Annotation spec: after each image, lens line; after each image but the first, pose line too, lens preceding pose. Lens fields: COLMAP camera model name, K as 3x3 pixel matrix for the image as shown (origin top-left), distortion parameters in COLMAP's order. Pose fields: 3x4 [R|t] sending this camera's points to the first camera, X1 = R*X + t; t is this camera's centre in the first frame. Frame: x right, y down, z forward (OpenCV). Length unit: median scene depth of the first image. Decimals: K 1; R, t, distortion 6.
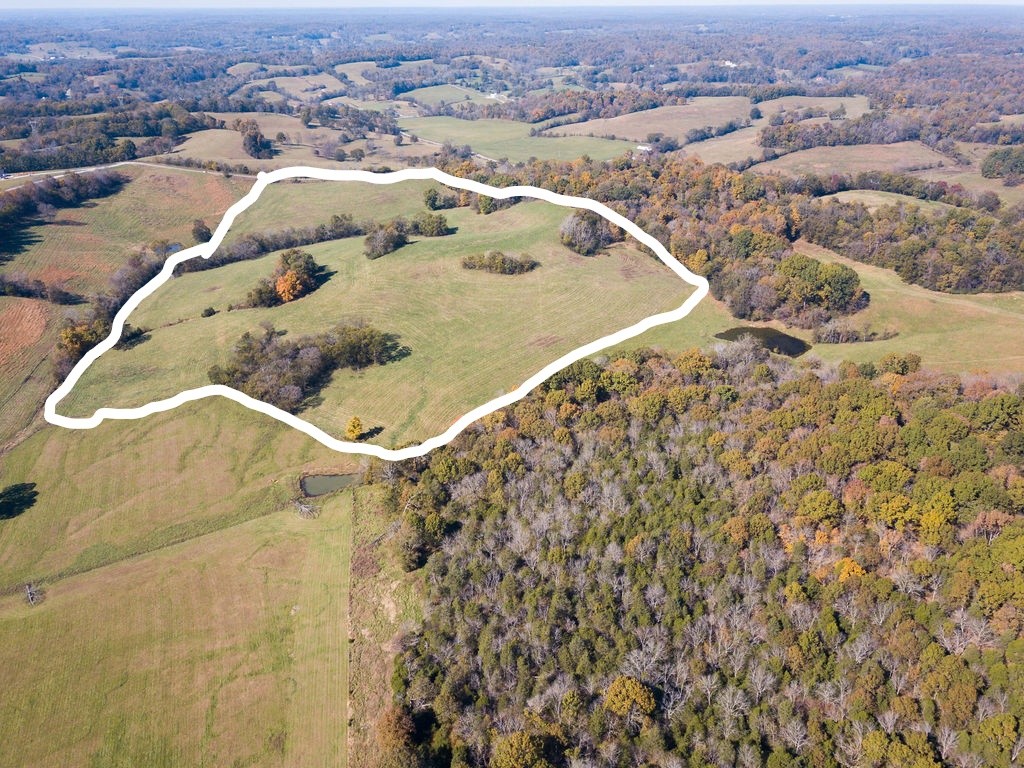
lens RADIAL K [[885.5, 0, 512.0], [0, 885.5, 384.0], [0, 0, 1]] dist [0.005039, -0.000189]
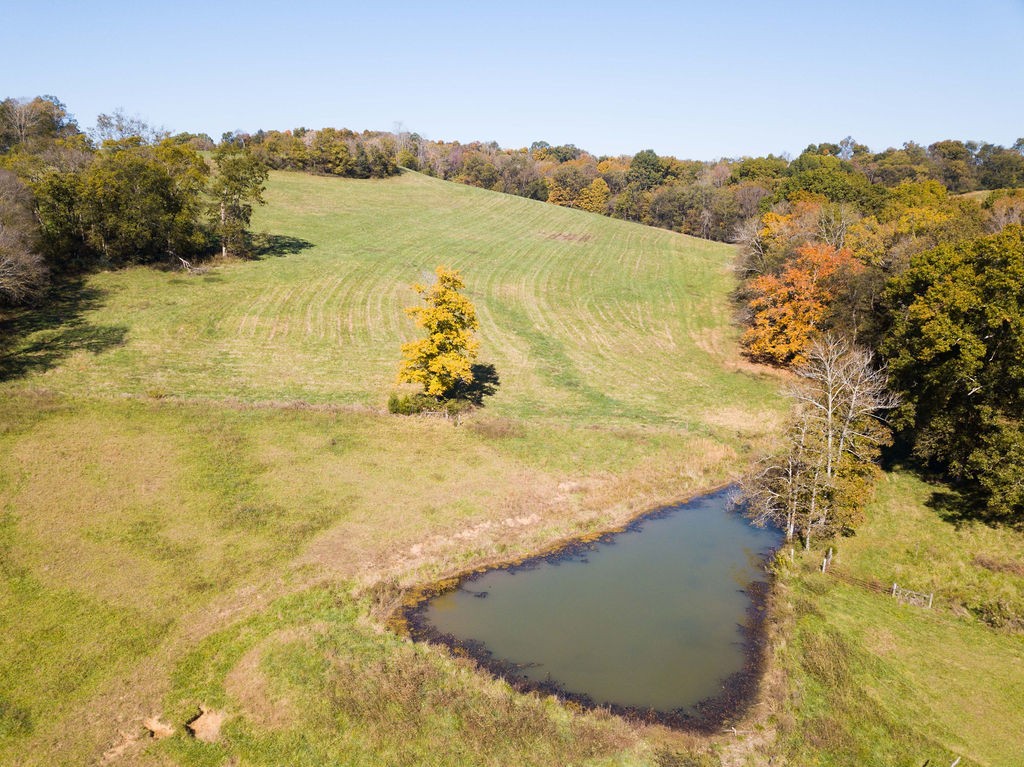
lens RADIAL K [[800.7, 0, 505.2], [0, 800.7, 387.8], [0, 0, 1]] dist [0.016045, -0.000755]
pose [[0.824368, -0.108357, 0.555586, -0.210198], [0.218532, 0.966336, -0.135787, 0.070144], [-0.522169, 0.233352, 0.820297, 0.668676]]
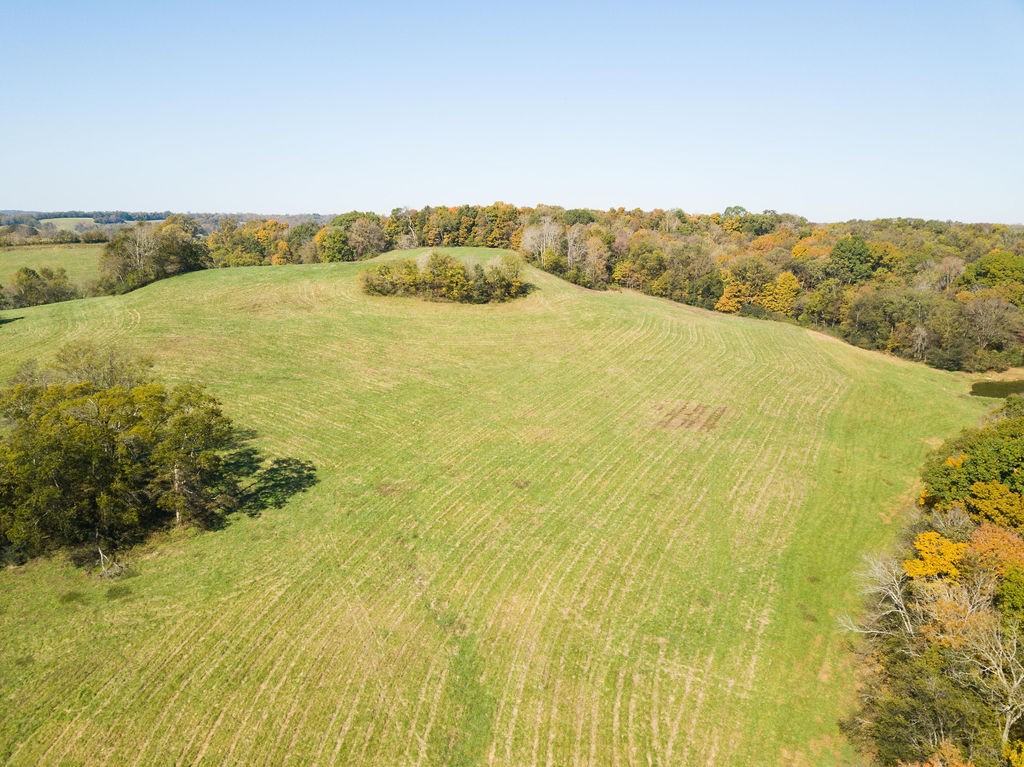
lens RADIAL K [[800.7, 0, 505.2], [0, 800.7, 387.8], [0, 0, 1]] dist [0.016045, -0.000755]
pose [[0.947284, -0.050215, 0.316435, -0.125071], [0.116997, 0.973652, -0.195737, -0.005964], [-0.298269, 0.222440, 0.928200, 0.690811]]
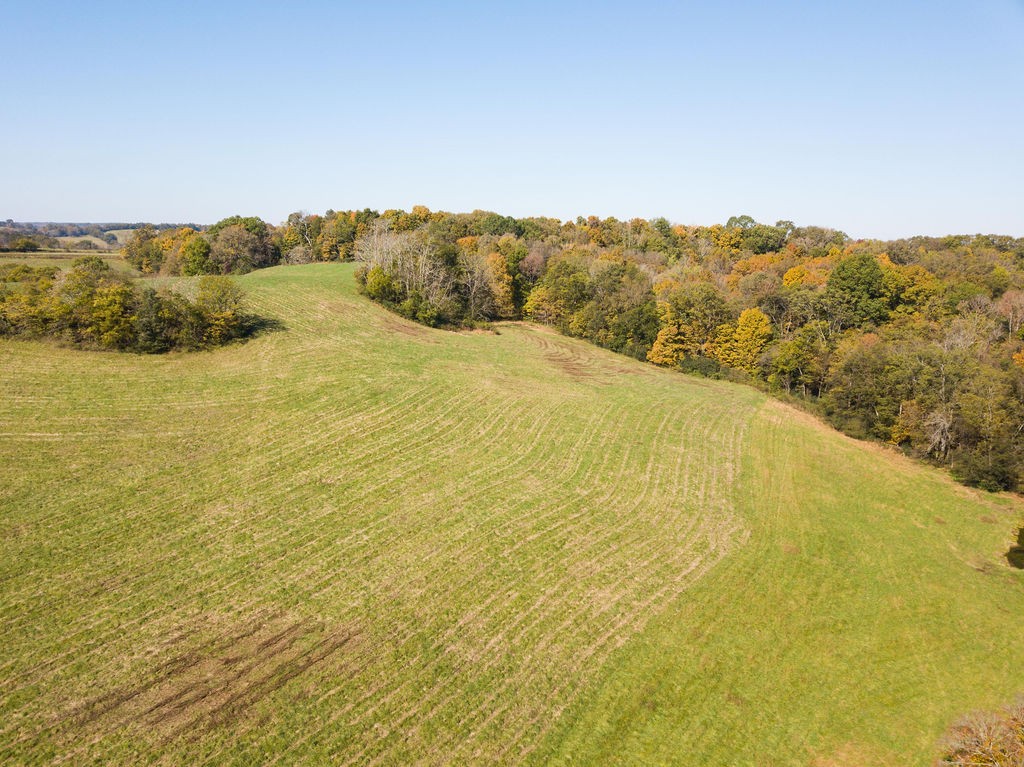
lens RADIAL K [[800.7, 0, 505.2], [0, 800.7, 387.8], [0, 0, 1]] dist [0.016045, -0.000755]
pose [[0.978715, -0.010201, 0.204969, 0.053840], [0.057640, 0.972224, -0.226845, -0.058130], [-0.196962, 0.233831, 0.952118, 0.812734]]
